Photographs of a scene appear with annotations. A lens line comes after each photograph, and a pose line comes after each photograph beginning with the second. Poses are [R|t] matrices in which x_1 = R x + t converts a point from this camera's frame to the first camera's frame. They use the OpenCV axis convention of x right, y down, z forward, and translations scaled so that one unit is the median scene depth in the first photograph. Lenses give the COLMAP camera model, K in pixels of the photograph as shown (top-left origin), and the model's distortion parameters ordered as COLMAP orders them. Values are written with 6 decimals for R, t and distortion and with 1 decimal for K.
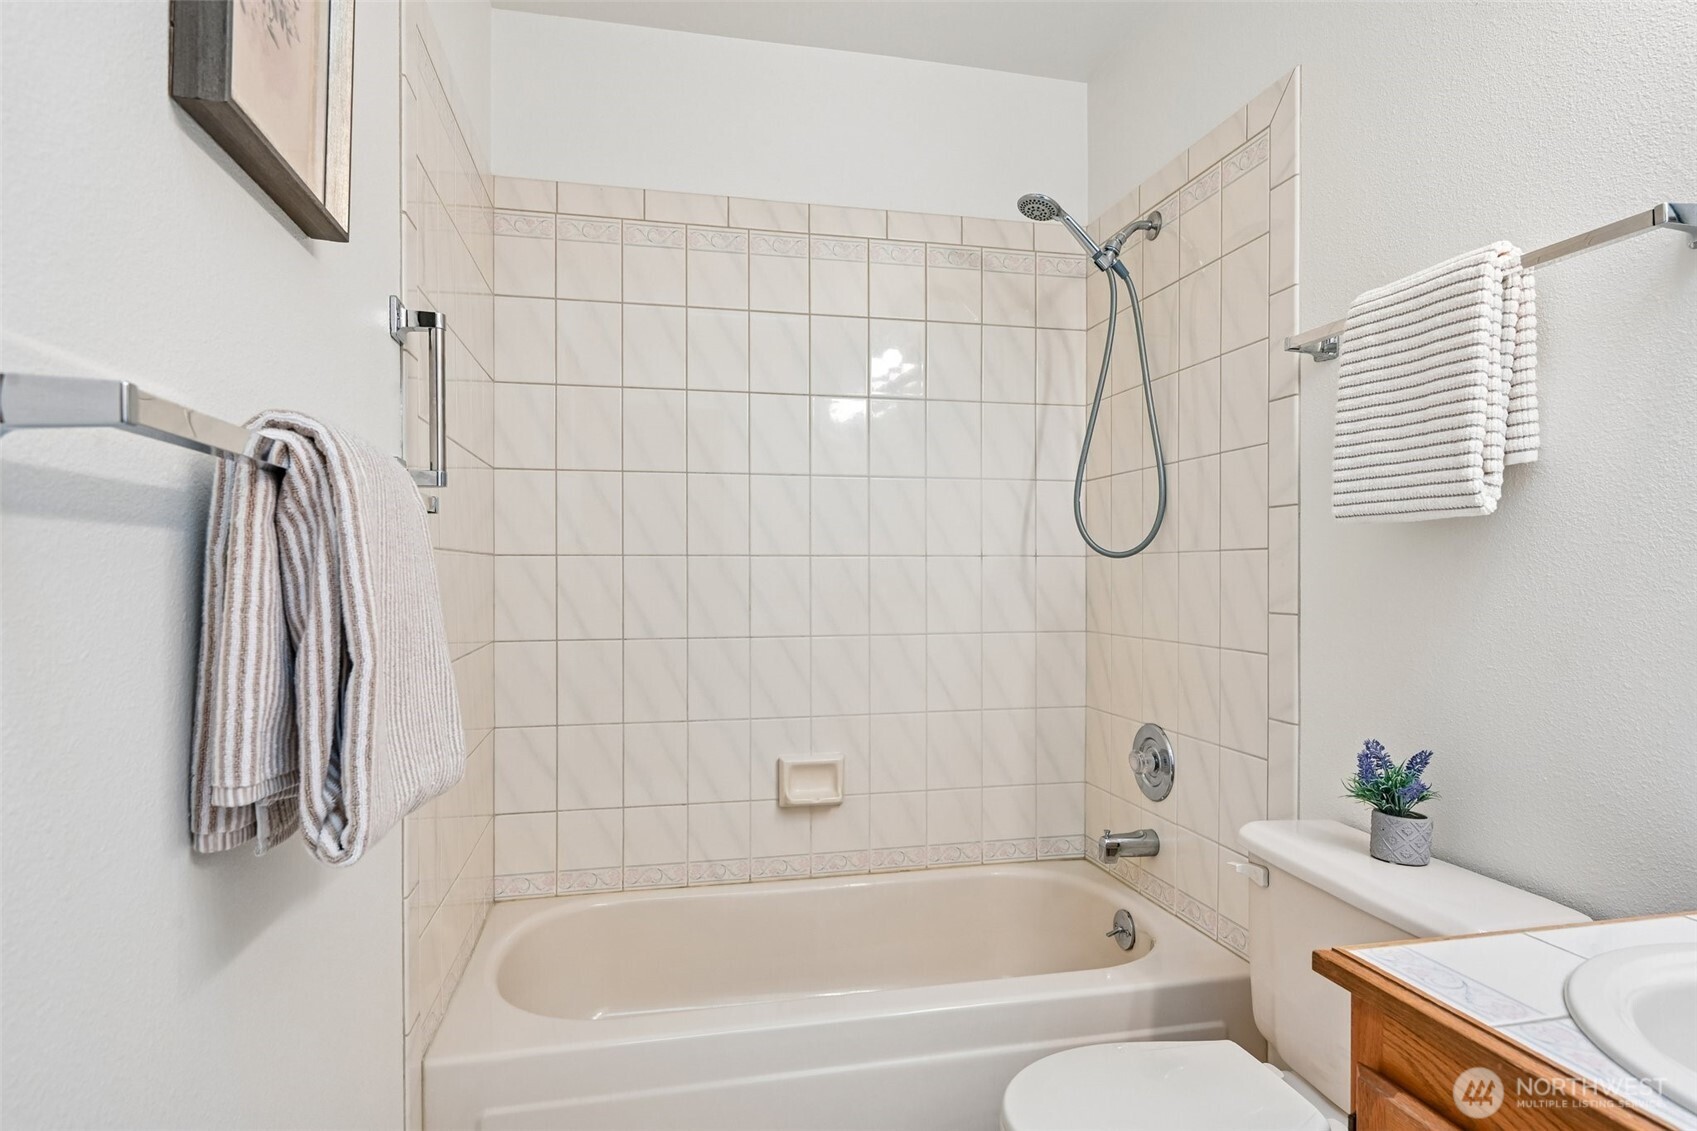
lens RADIAL K [[951.4, 0, 847.9], [0, 951.4, 560.9], [0, 0, 1]] dist [0.000798, -0.010922]
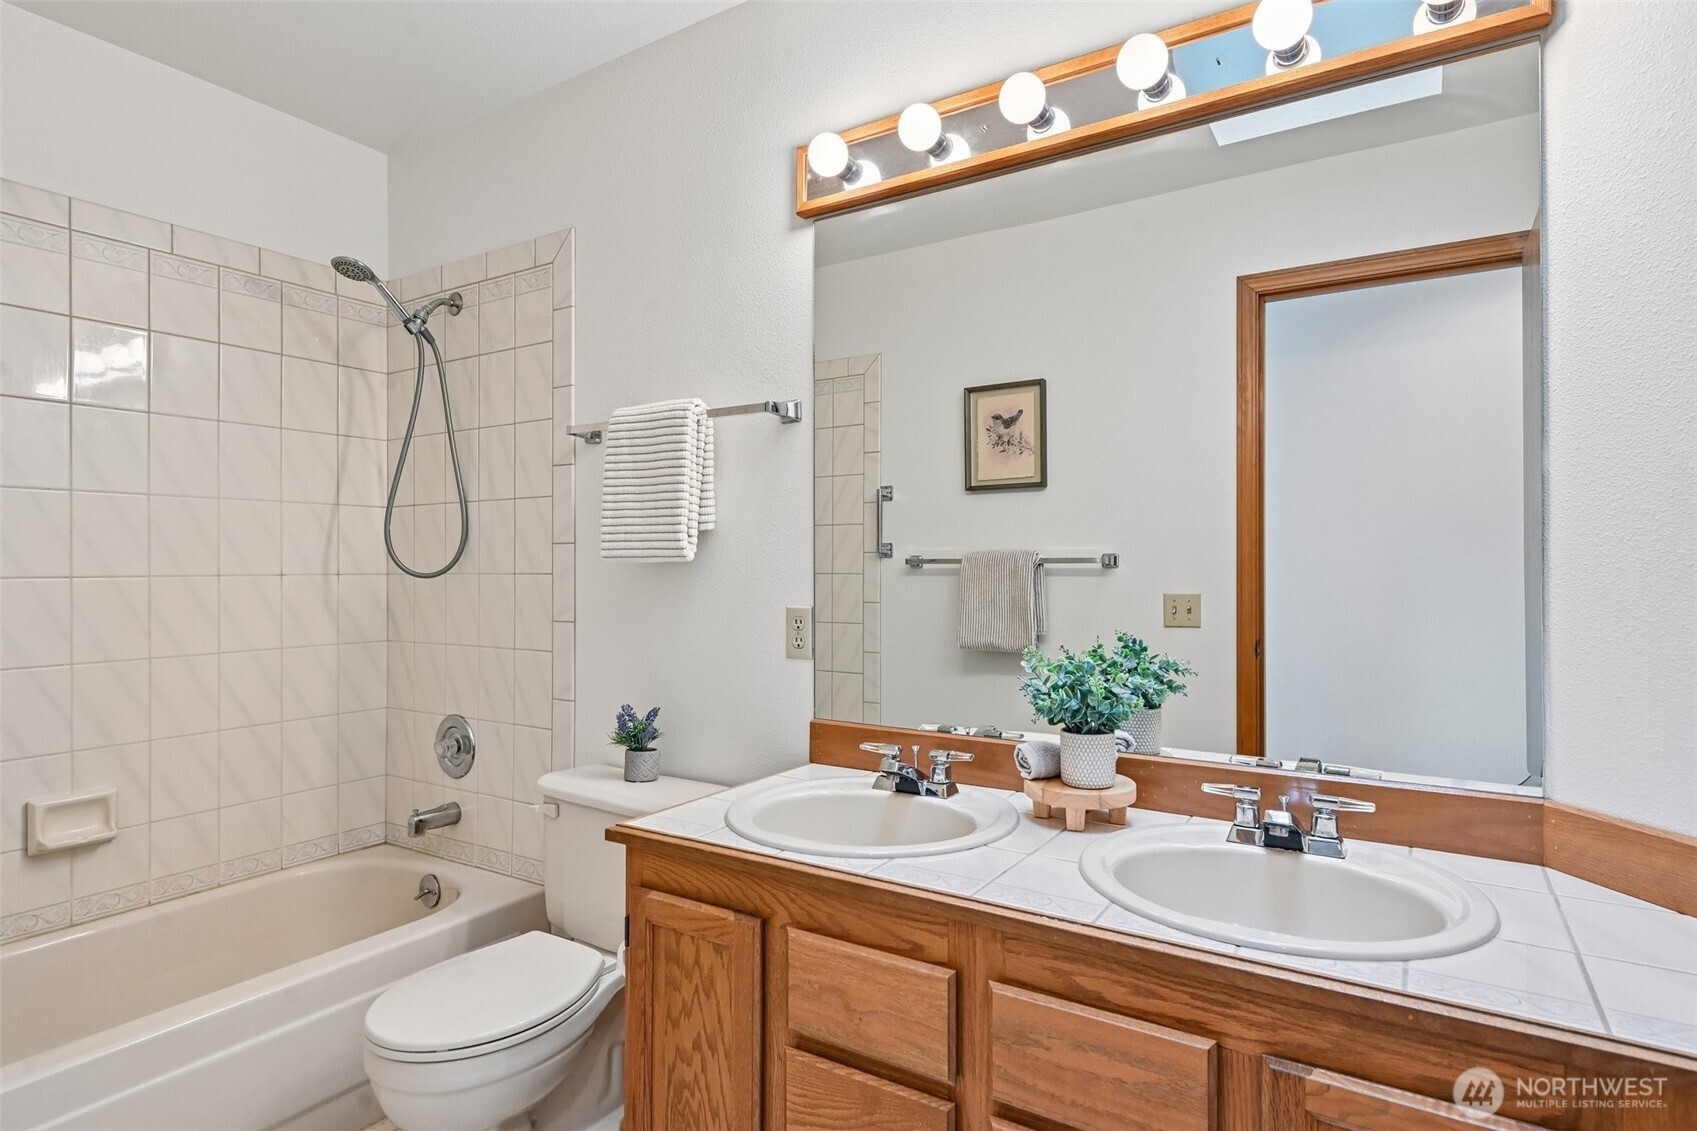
lens RADIAL K [[922.2, 0, 843.1], [0, 922.2, 561.5], [0, 0, 1]] dist [-0.002210, -0.012271]
pose [[0.722361, -0.004306, 0.691503, -0.142612], [0.001055, 0.999986, 0.005124, -0.031197], [-0.691516, -0.002972, 0.722355, -0.202095]]
